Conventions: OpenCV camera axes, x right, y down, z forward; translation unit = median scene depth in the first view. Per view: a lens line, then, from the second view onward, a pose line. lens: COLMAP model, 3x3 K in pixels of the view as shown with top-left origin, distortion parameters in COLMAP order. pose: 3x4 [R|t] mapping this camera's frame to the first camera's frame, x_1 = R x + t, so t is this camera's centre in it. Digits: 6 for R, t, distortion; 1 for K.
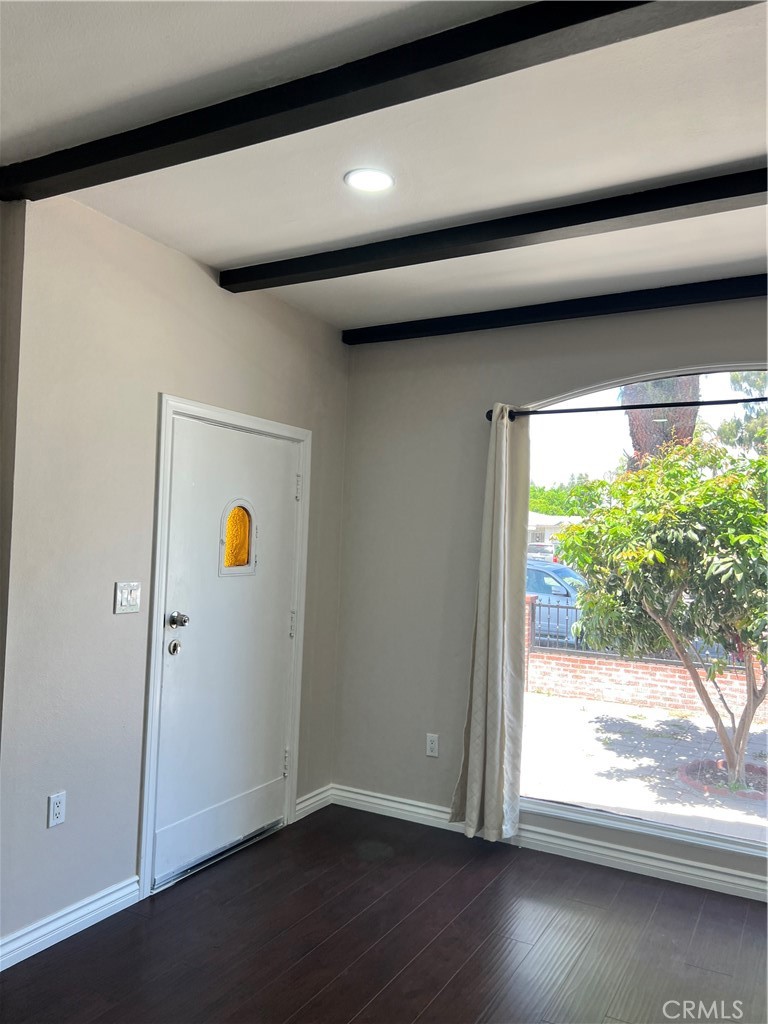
lens RADIAL K [[777.6, 0, 379.4], [0, 777.6, 522.3], [0, 0, 1]] dist [0.069091, -0.080607]
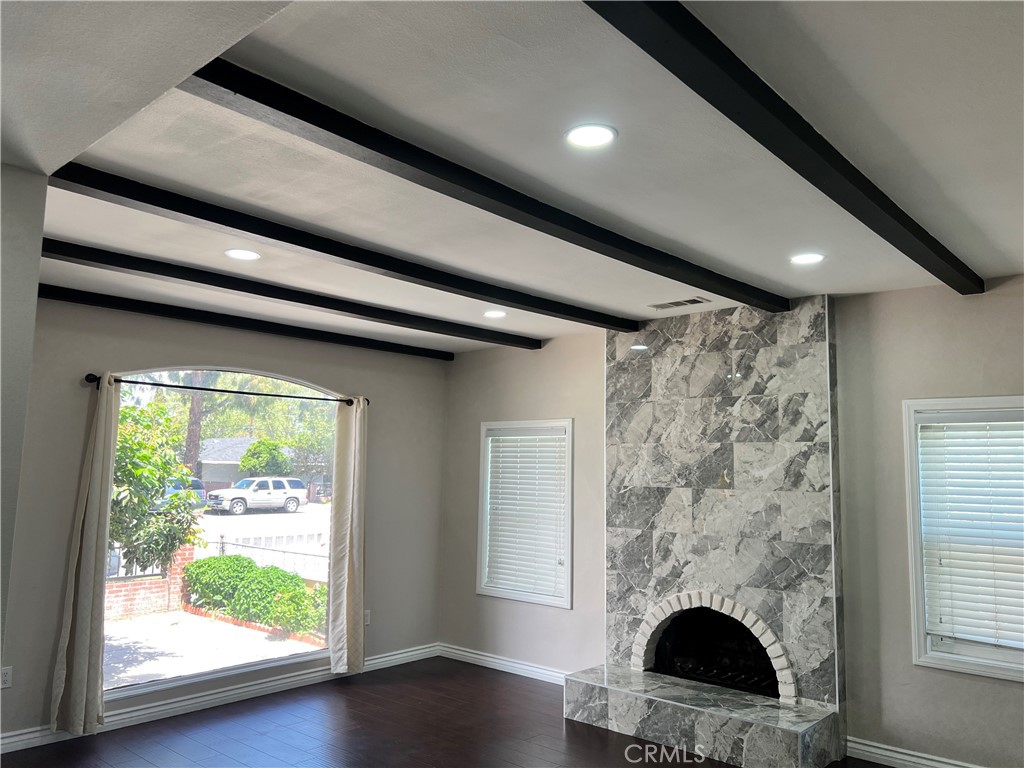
lens RADIAL K [[777.6, 0, 490.6], [0, 777.6, 391.0], [0, 0, 1]] dist [0.069091, -0.080607]
pose [[0.233343, 0.076006, 0.969419, -0.705992], [-0.027628, 0.997056, -0.071523, -0.037885], [-0.972002, -0.010094, 0.234756, 0.092978]]
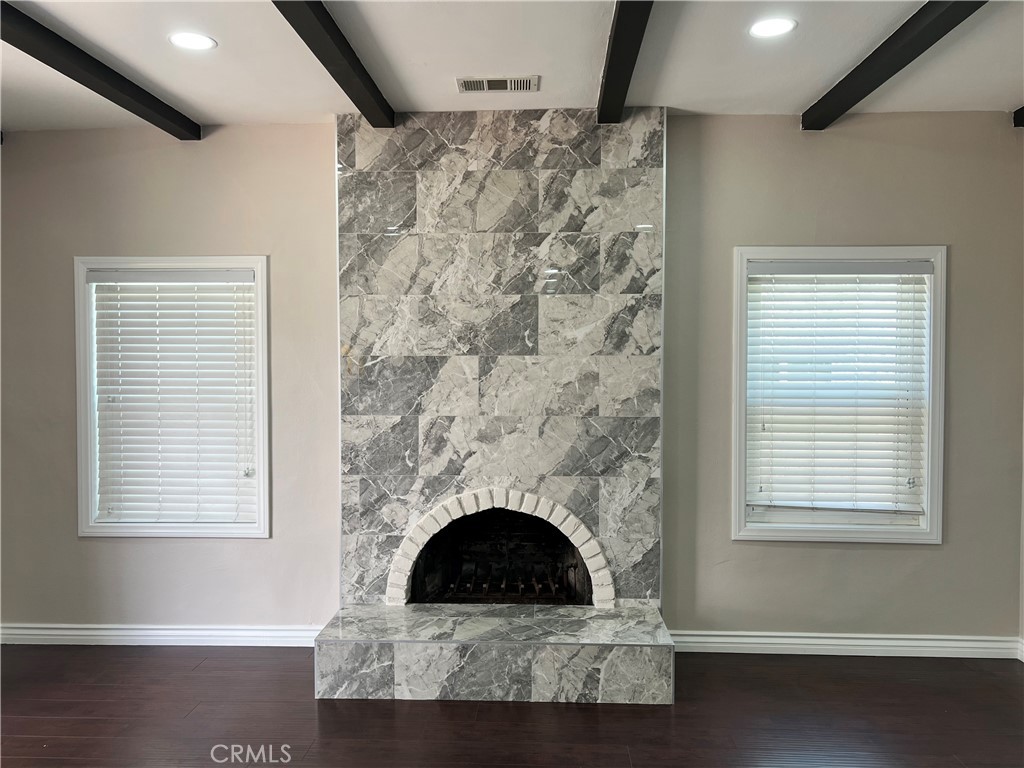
lens RADIAL K [[777.6, 0, 525.6], [0, 777.6, 396.2], [0, 0, 1]] dist [0.069091, -0.080607]
pose [[-0.445338, -0.068016, 0.892776, -0.341036], [-0.028279, 0.997682, 0.061902, -0.000445], [-0.894916, 0.002321, -0.446229, 0.371119]]
